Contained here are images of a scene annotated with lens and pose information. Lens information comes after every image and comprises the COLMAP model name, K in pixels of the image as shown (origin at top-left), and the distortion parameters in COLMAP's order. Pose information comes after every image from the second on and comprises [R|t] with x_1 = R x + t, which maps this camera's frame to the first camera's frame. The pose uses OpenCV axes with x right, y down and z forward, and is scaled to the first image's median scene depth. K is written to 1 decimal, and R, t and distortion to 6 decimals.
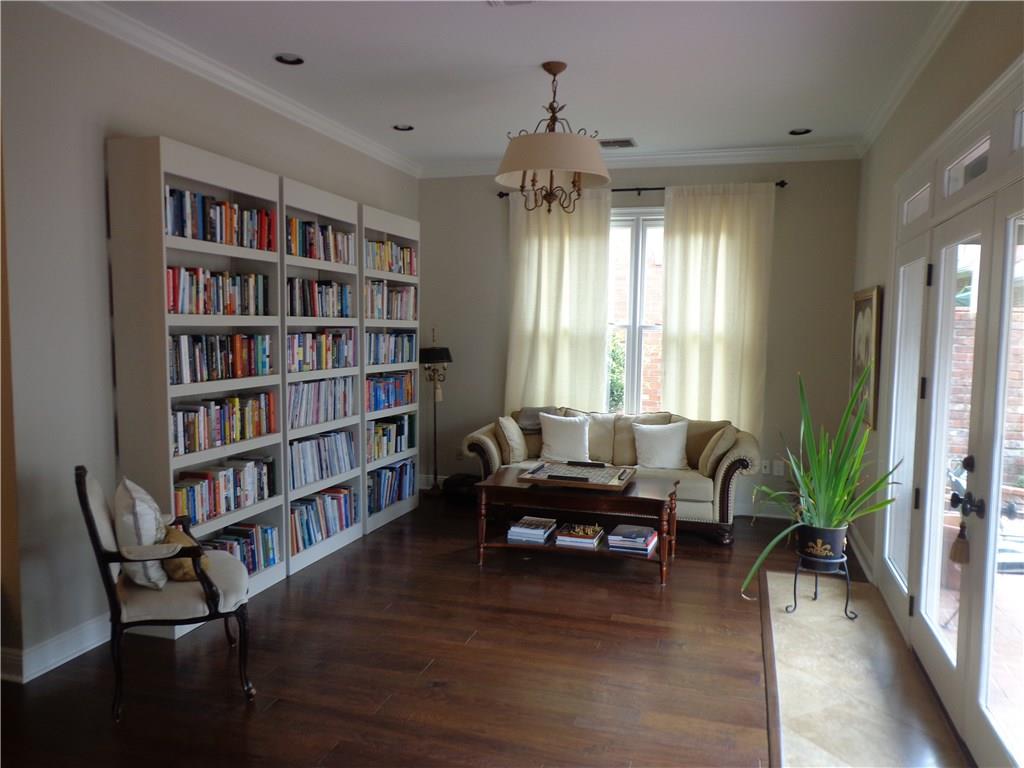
lens RADIAL K [[768.6, 0, 512.0], [0, 768.6, 384.0], [0, 0, 1]] dist [0.002951, 0.004179]
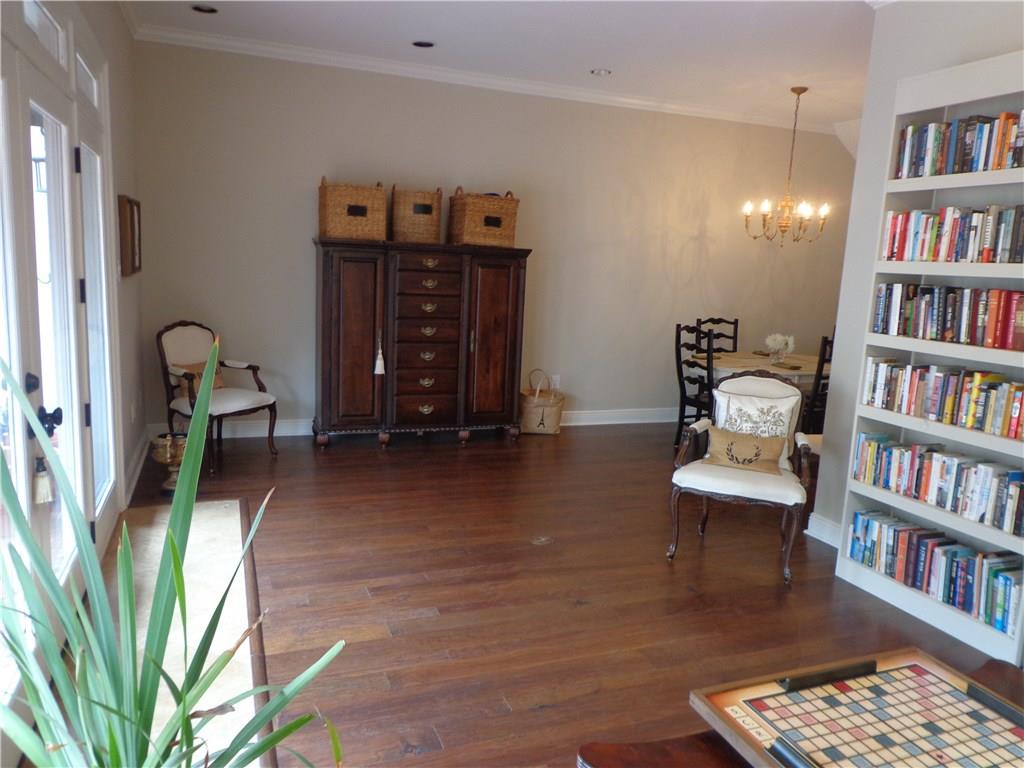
lens RADIAL K [[744.0, 0, 516.1], [0, 744.0, 388.5], [0, 0, 1]] dist [-0.007744, -0.000189]
pose [[-0.779491, 0.052277, -0.624229, 0.438285], [-0.108965, 0.970003, 0.217302, -0.073084], [0.616864, 0.237404, -0.750412, 1.217473]]
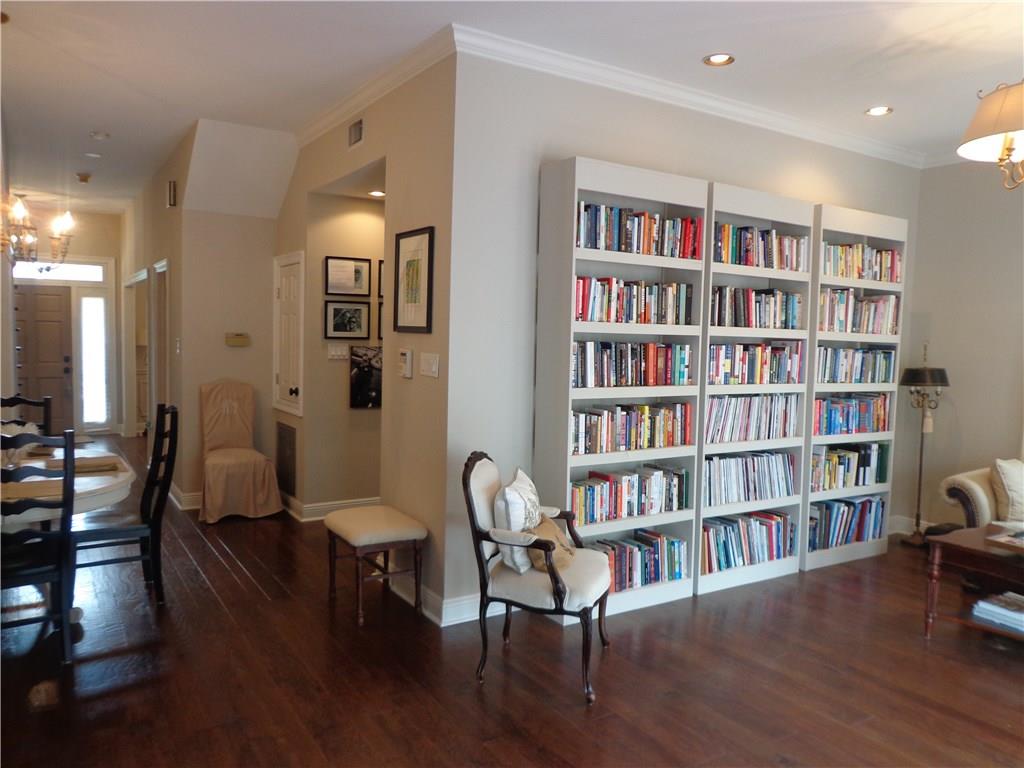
lens RADIAL K [[759.8, 0, 505.1], [0, 759.8, 381.0], [0, 0, 1]] dist [-0.003658, 0.004210]
pose [[0.756053, 0.052485, -0.652403, 0.143567], [-0.070077, 0.997541, -0.000960, -0.000122], [0.650748, 0.046444, 0.757872, 0.116653]]
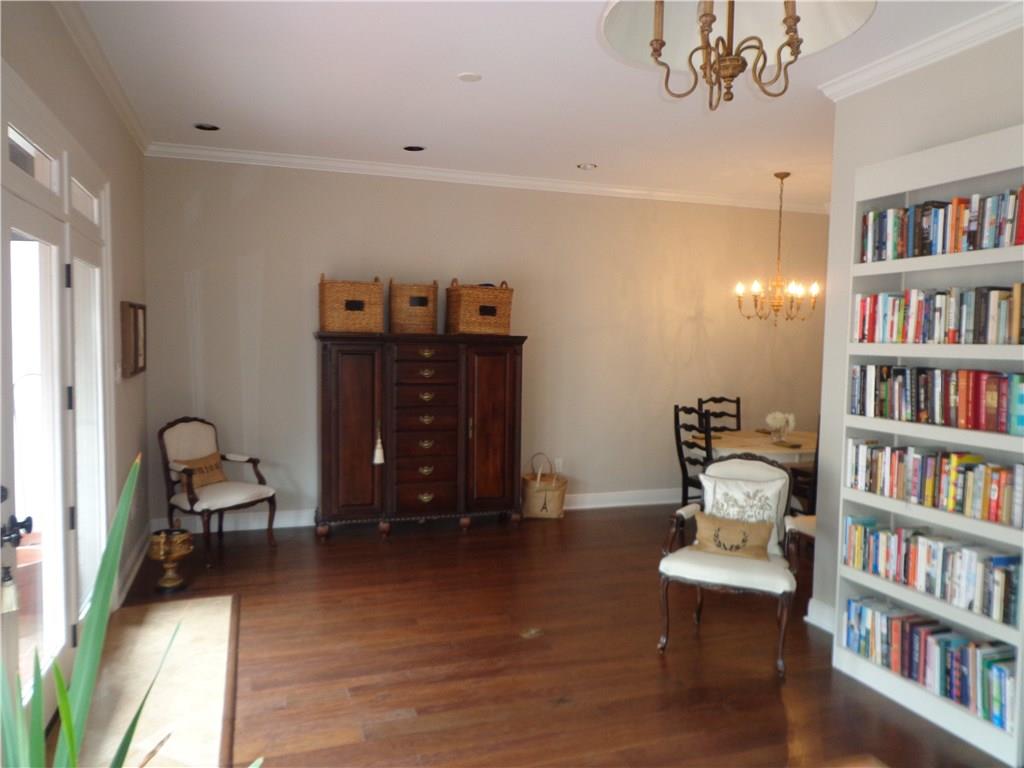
lens RADIAL K [[744.0, 0, 516.1], [0, 744.0, 388.5], [0, 0, 1]] dist [-0.007744, -0.000189]
pose [[-0.802079, 0.011039, -0.597116, 0.398183], [-0.075282, 0.989985, 0.119425, -0.095169], [0.592454, 0.140740, -0.793215, 1.254940]]
